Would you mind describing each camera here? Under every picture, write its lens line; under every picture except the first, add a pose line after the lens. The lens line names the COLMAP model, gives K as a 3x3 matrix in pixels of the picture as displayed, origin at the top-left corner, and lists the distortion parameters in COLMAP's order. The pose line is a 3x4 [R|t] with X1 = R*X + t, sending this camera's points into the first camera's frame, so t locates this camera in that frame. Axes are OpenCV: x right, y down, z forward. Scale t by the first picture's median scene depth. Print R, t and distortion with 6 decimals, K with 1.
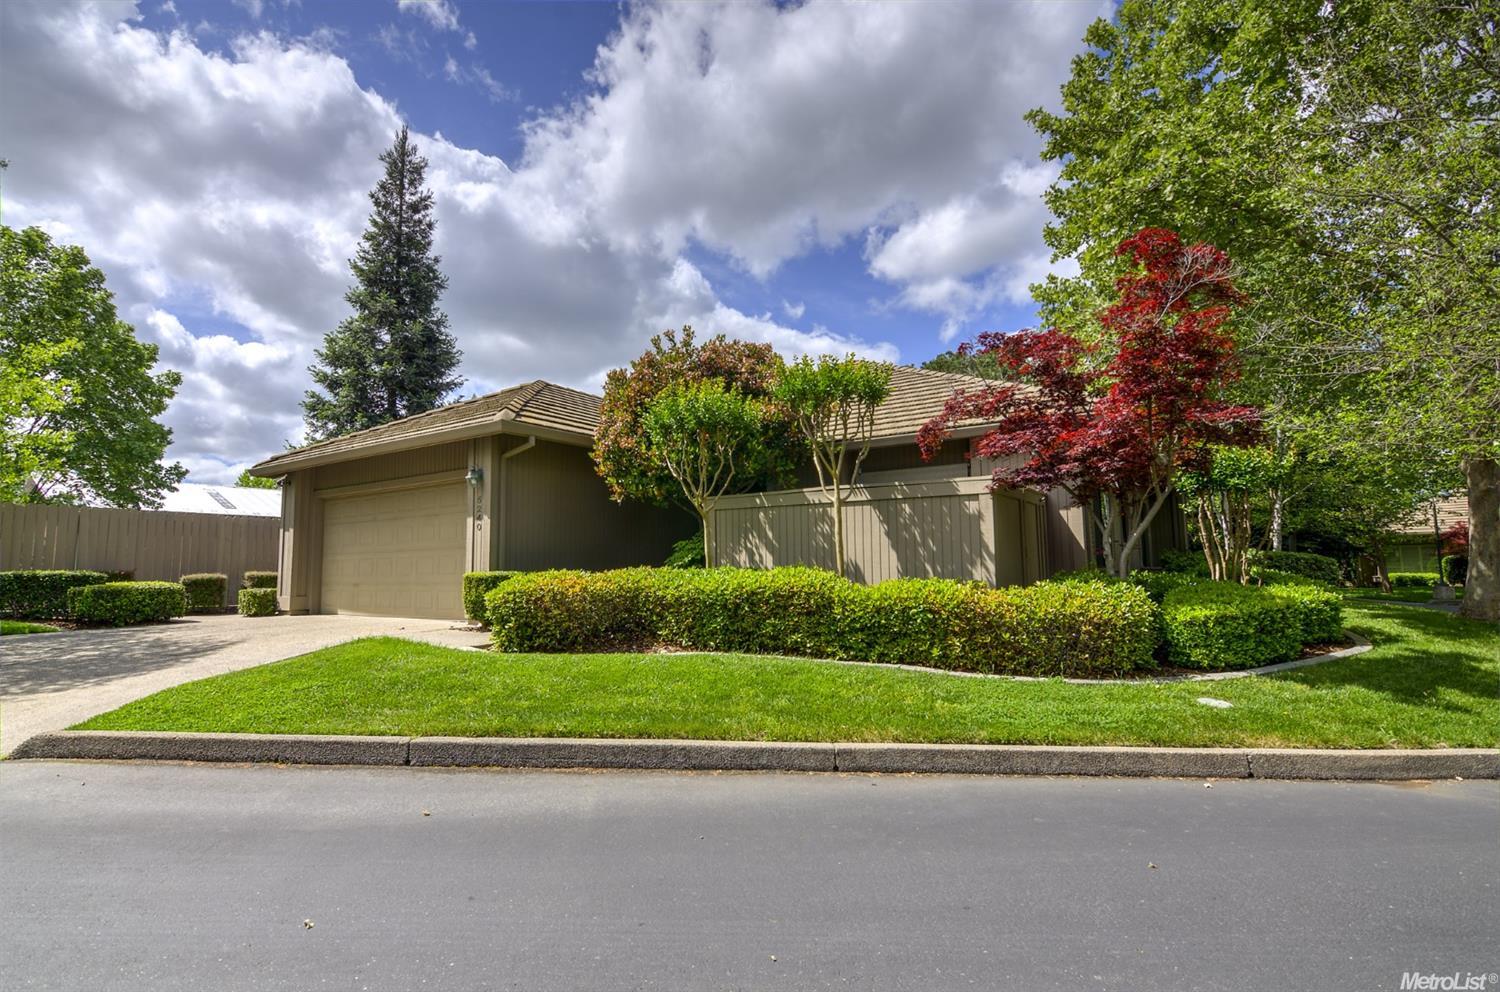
lens RADIAL K [[732.3, 0, 743.7], [0, 732.3, 494.7], [0, 0, 1]] dist [-0.001872, -0.014061]
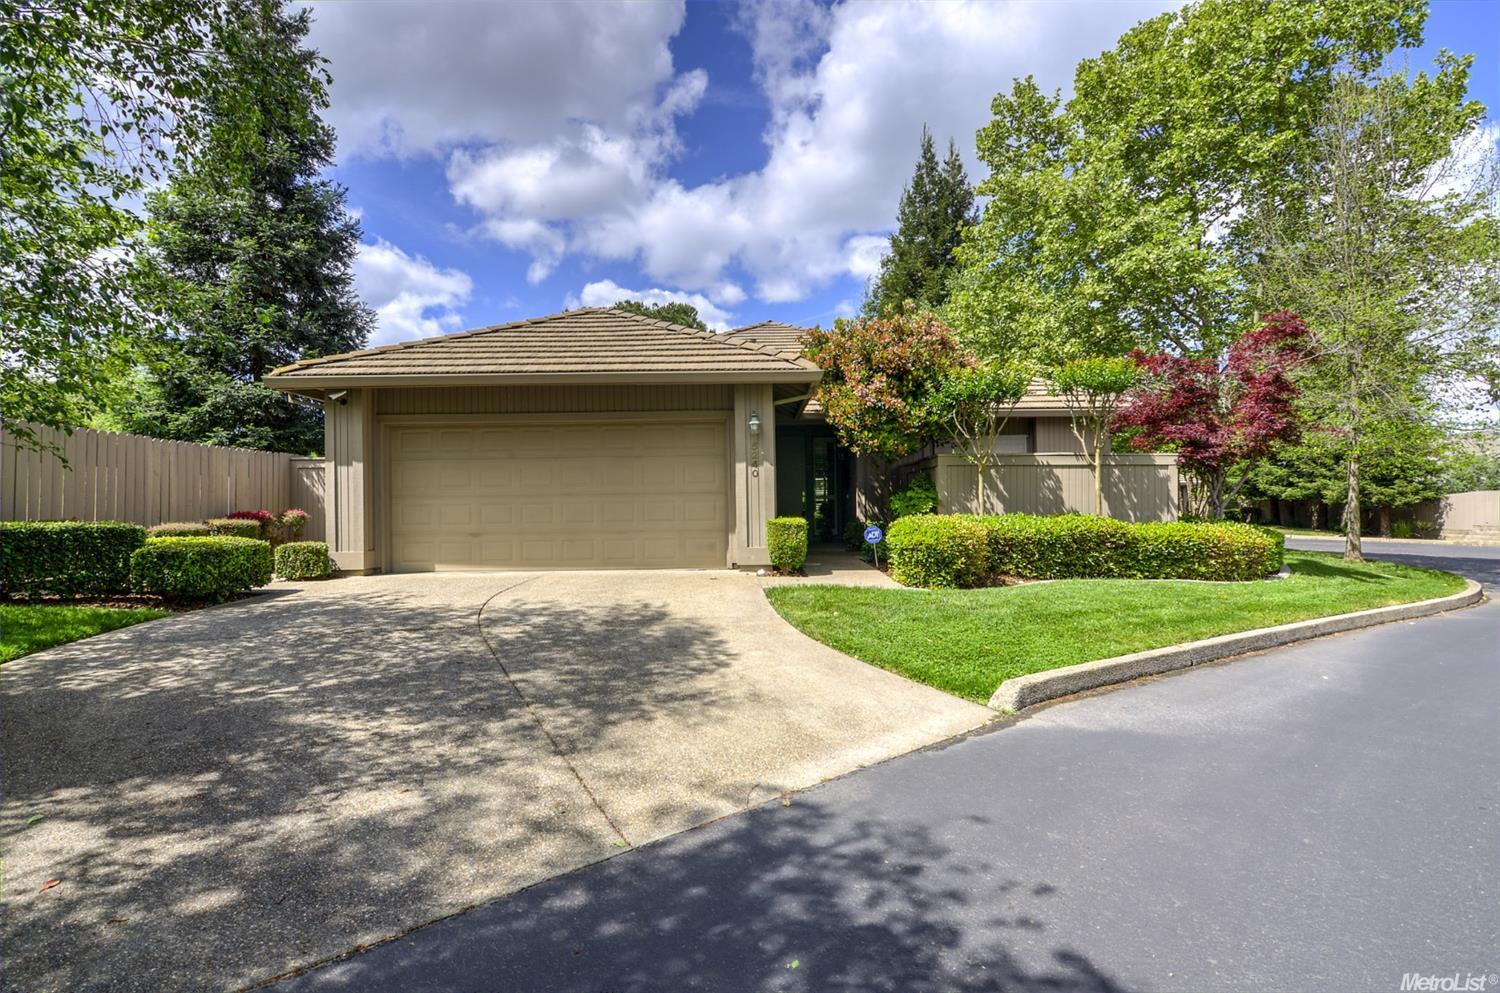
lens RADIAL K [[732.3, 0, 743.7], [0, 732.3, 495.2], [0, 0, 1]] dist [-0.001872, -0.014061]
pose [[0.834781, 0.012728, 0.550435, -1.006751], [-0.053837, 0.996829, 0.058597, 0.017434], [-0.547944, -0.078550, 0.832819, 0.200484]]
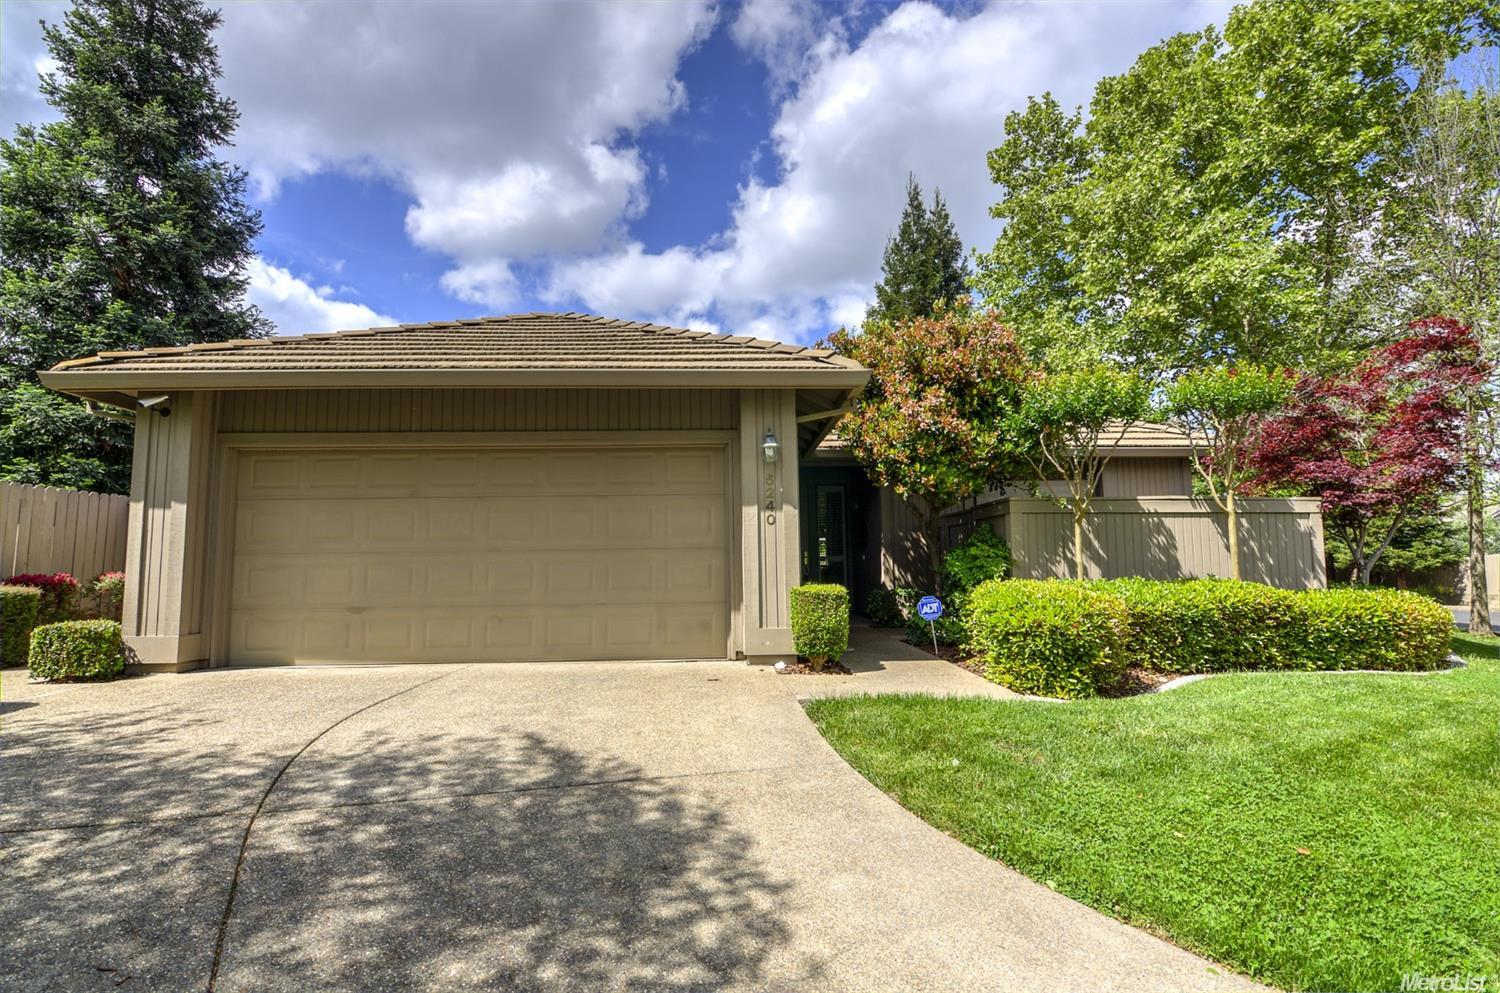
lens RADIAL K [[718.0, 0, 742.7], [0, 718.0, 496.3], [0, 0, 1]] dist [-0.003191, -0.012354]
pose [[0.809275, 0.066355, 0.583670, -0.848110], [-0.057551, 0.997776, -0.033637, 0.050322], [-0.584604, -0.006370, 0.811294, 0.519253]]
